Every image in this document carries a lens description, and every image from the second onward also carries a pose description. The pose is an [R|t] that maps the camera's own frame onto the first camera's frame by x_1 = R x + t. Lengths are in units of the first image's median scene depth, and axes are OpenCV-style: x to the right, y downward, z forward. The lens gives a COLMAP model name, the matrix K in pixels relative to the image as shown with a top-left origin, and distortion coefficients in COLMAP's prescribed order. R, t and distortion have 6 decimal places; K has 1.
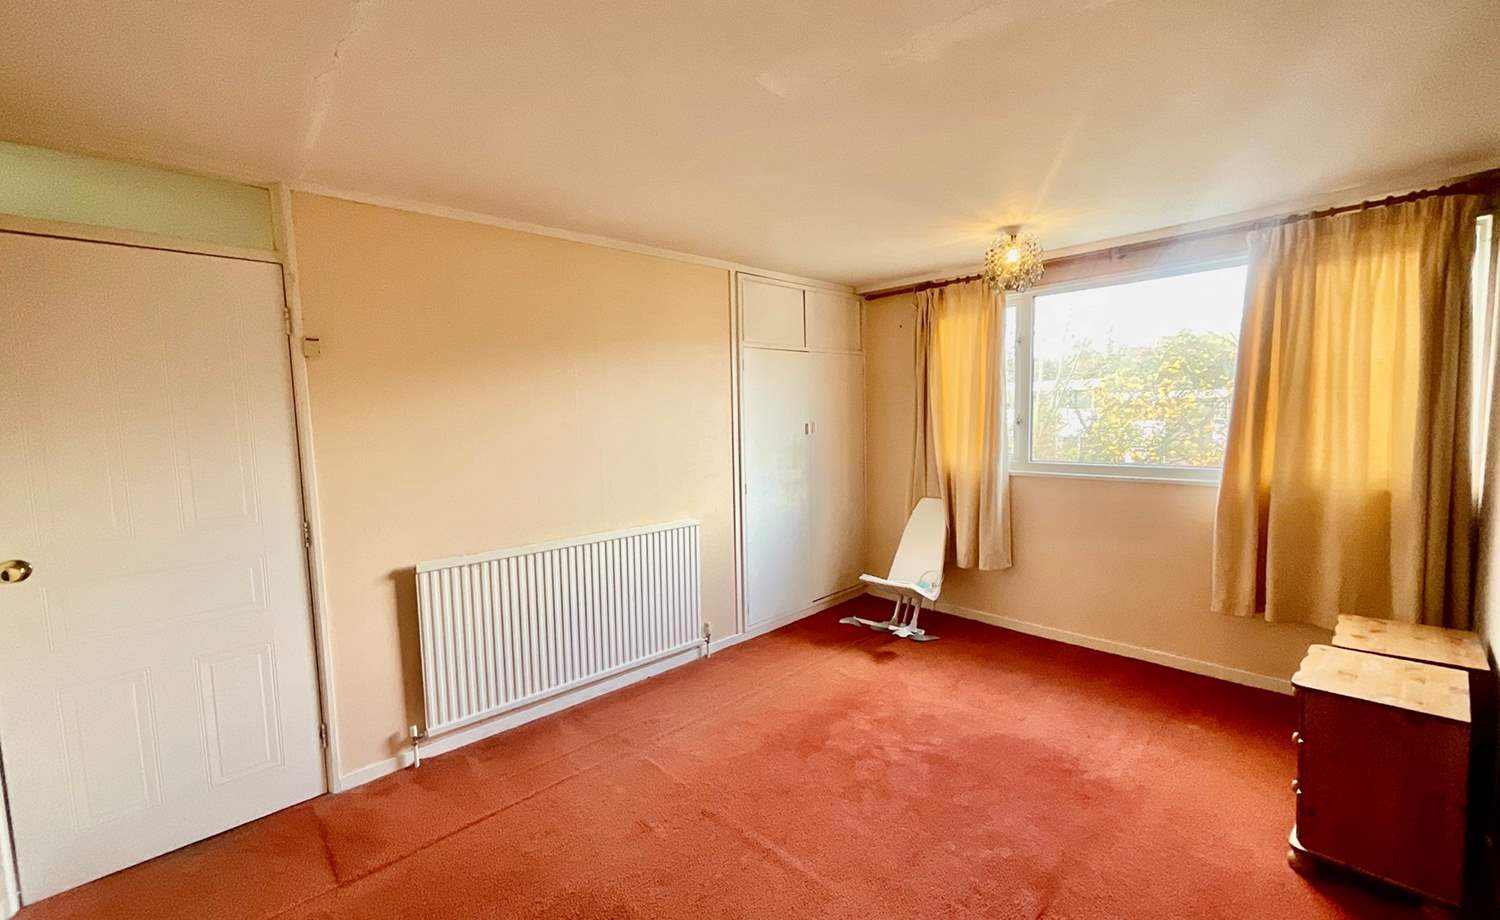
lens RADIAL K [[606.9, 0, 750.5], [0, 606.9, 462.5], [0, 0, 1]] dist [0.000845, -0.000023]
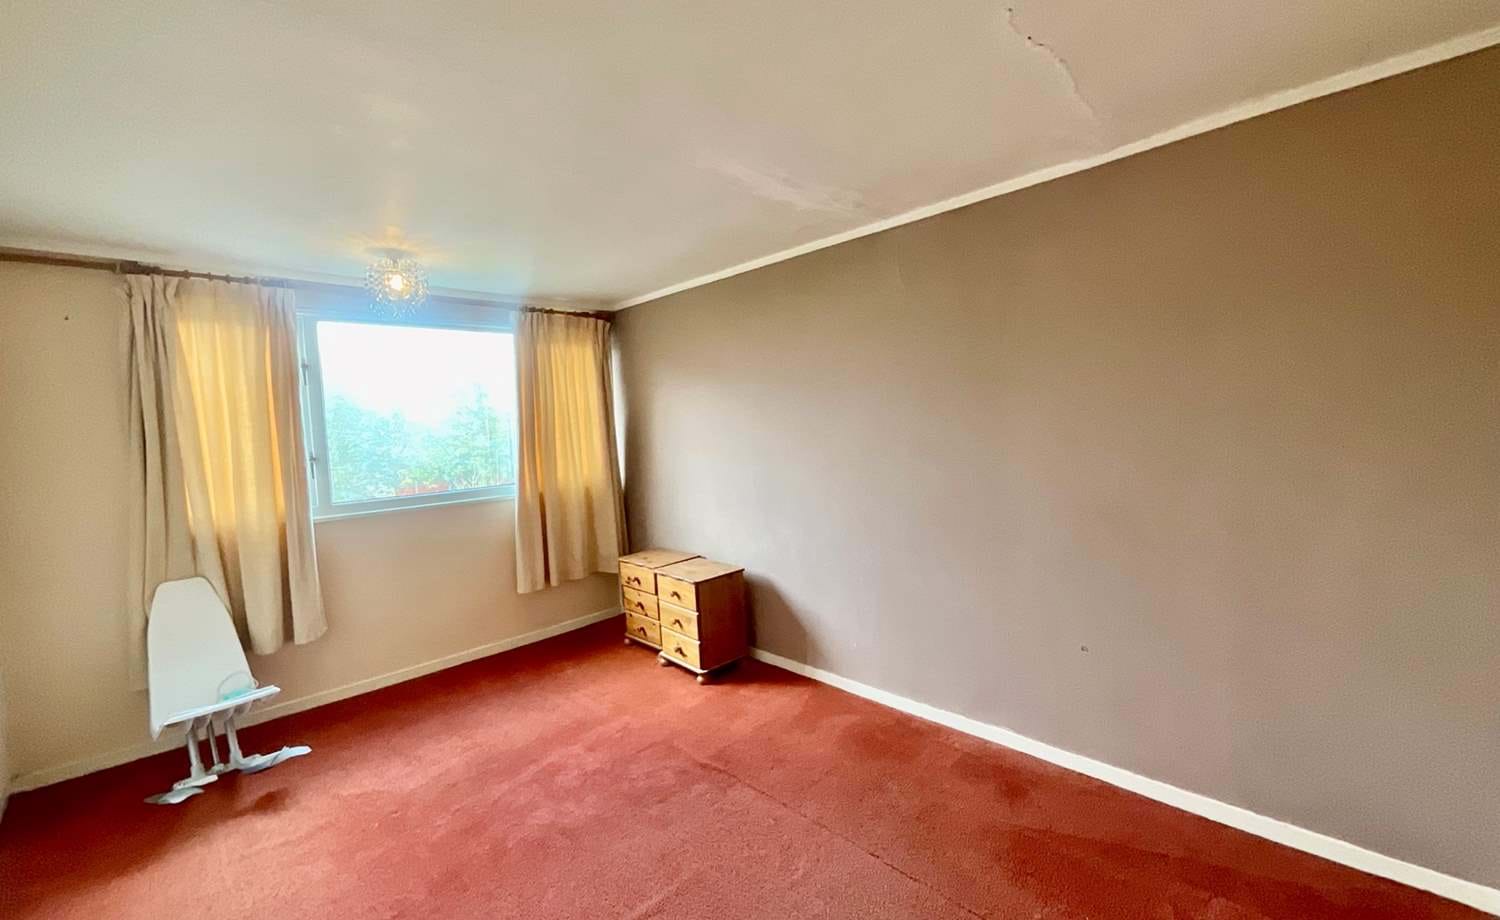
lens RADIAL K [[606.9, 0, 750.5], [0, 606.9, 462.5], [0, 0, 1]] dist [0.000845, -0.000023]
pose [[-0.011813, -0.036607, 0.999260, -0.451195], [0.131298, 0.990620, 0.037843, -0.015884], [-0.991272, 0.131648, -0.006896, 0.410122]]
